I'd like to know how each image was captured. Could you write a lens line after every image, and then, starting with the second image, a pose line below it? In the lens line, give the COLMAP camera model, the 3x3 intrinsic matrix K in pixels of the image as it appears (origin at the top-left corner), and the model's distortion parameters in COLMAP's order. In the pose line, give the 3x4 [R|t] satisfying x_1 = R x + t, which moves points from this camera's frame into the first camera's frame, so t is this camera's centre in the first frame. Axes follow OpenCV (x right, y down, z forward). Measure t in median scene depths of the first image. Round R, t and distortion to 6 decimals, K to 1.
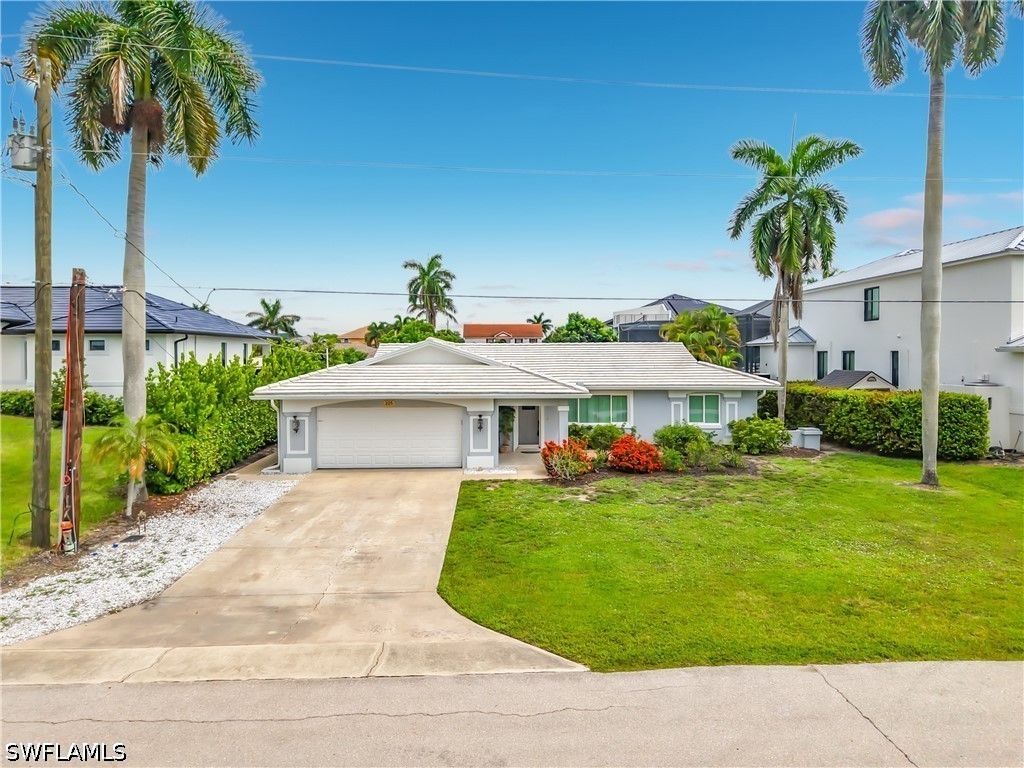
lens RADIAL K [[696.2, 0, 515.9], [0, 696.2, 367.5], [0, 0, 1]] dist [0.053566, -0.069382]
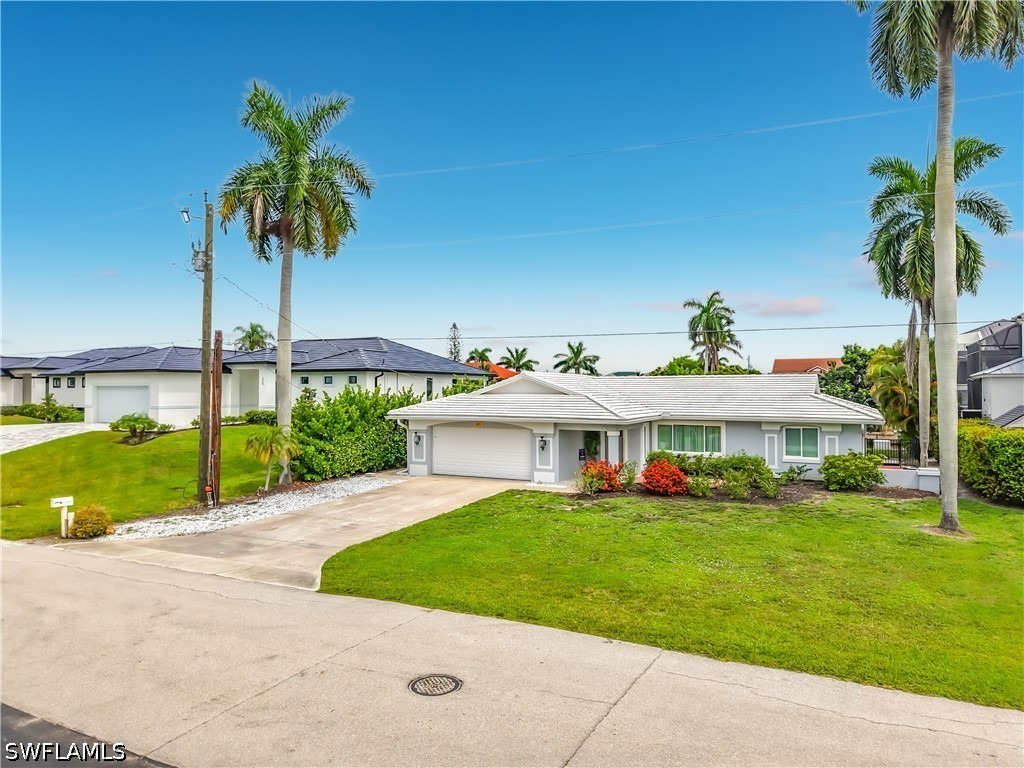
lens RADIAL K [[699.2, 0, 539.9], [0, 699.2, 388.2], [0, 0, 1]] dist [0.105279, -0.174160]
pose [[0.870635, -0.001463, -0.491928, 0.489550], [-0.011352, 0.999670, -0.023063, 0.012840], [0.491799, 0.025664, 0.870330, -0.031231]]
